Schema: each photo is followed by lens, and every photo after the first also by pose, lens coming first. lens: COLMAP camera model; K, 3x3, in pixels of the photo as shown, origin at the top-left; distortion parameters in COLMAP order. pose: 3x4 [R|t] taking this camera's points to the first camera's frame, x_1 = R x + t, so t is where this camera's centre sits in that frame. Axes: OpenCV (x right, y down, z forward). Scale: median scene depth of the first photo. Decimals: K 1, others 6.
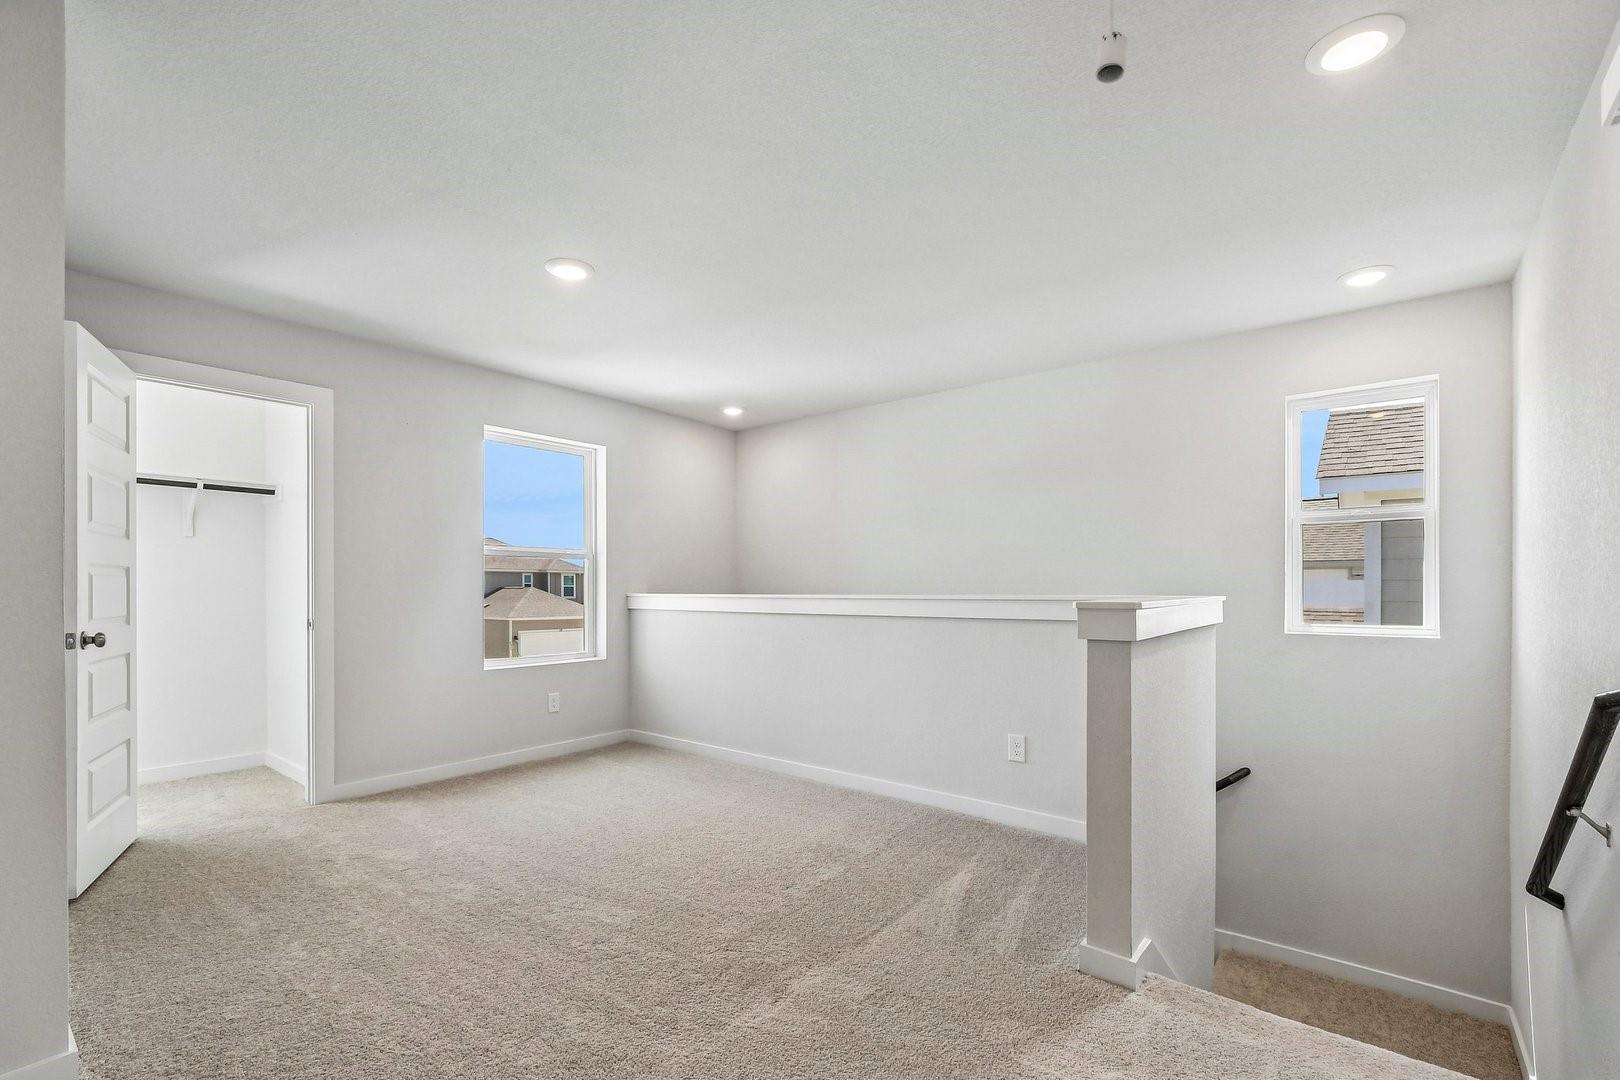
lens RADIAL K [[700.6, 0, 813.5], [0, 700.6, 587.8], [0, 0, 1]] dist [-0.000105, 0.000057]
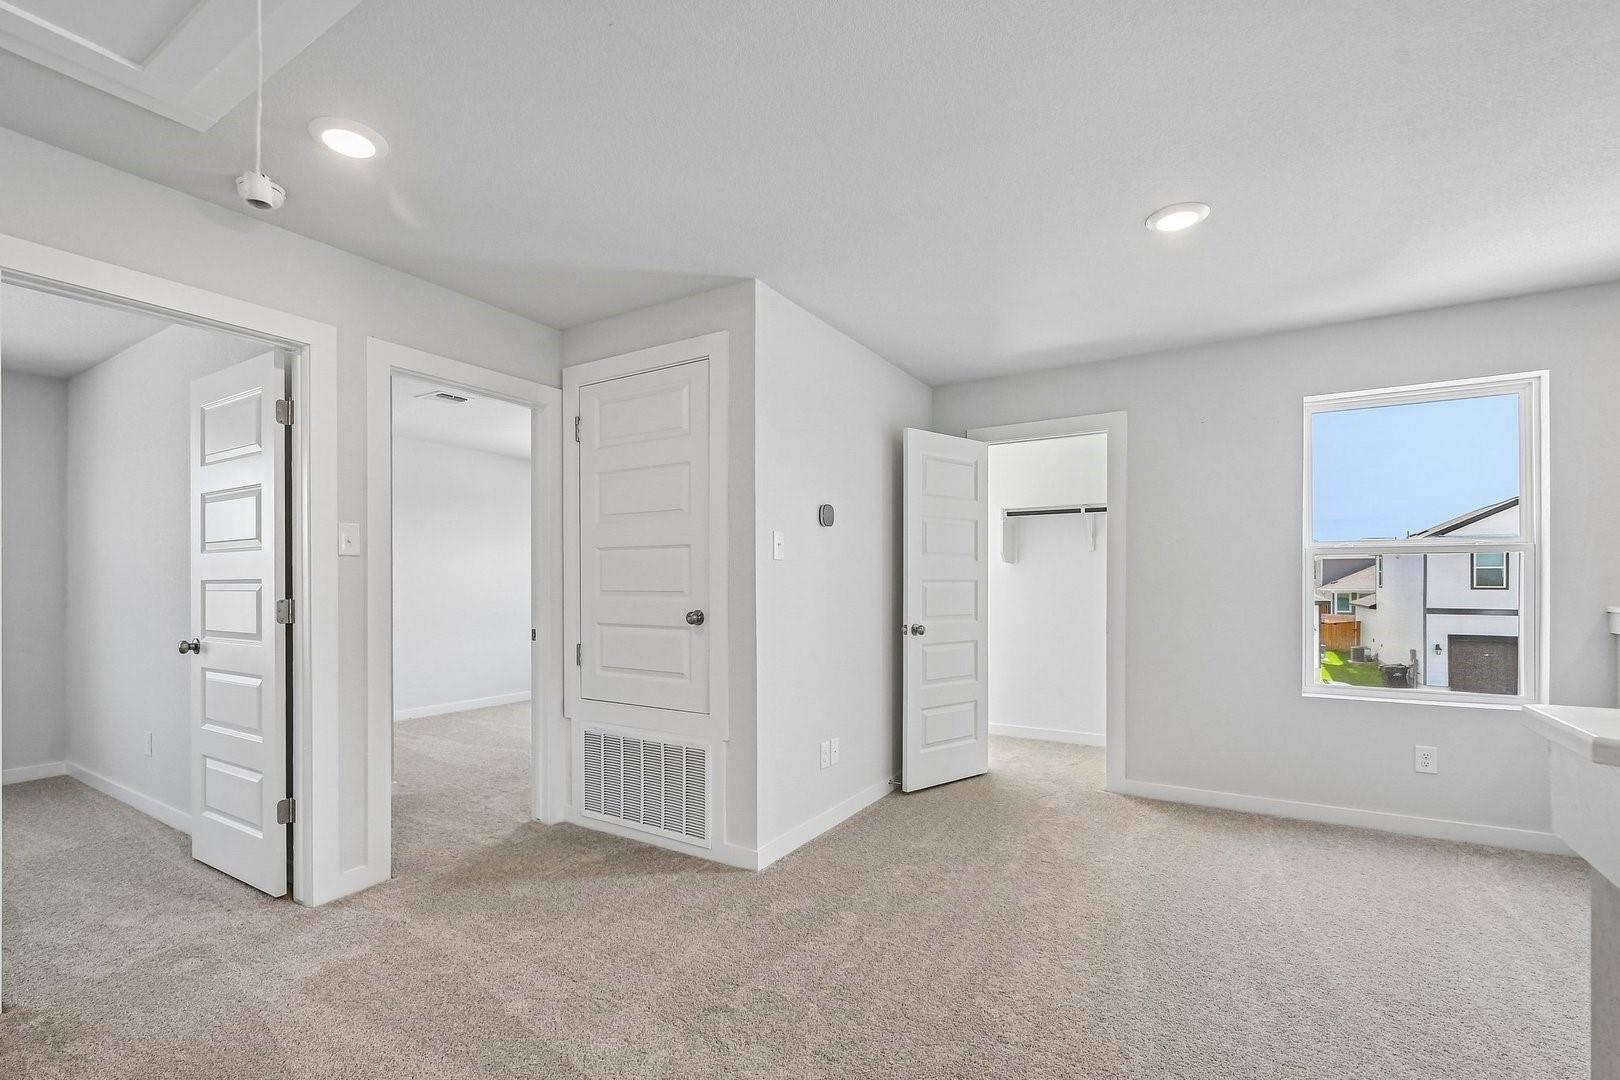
lens RADIAL K [[725.7, 0, 807.4], [0, 725.7, 575.6], [0, 0, 1]] dist [0.003796, 0.000201]
pose [[0.124765, -0.010610, -0.992130, 0.364803], [0.000734, 0.999944, -0.010602, -0.017748], [0.992186, 0.000595, 0.124766, 0.381029]]
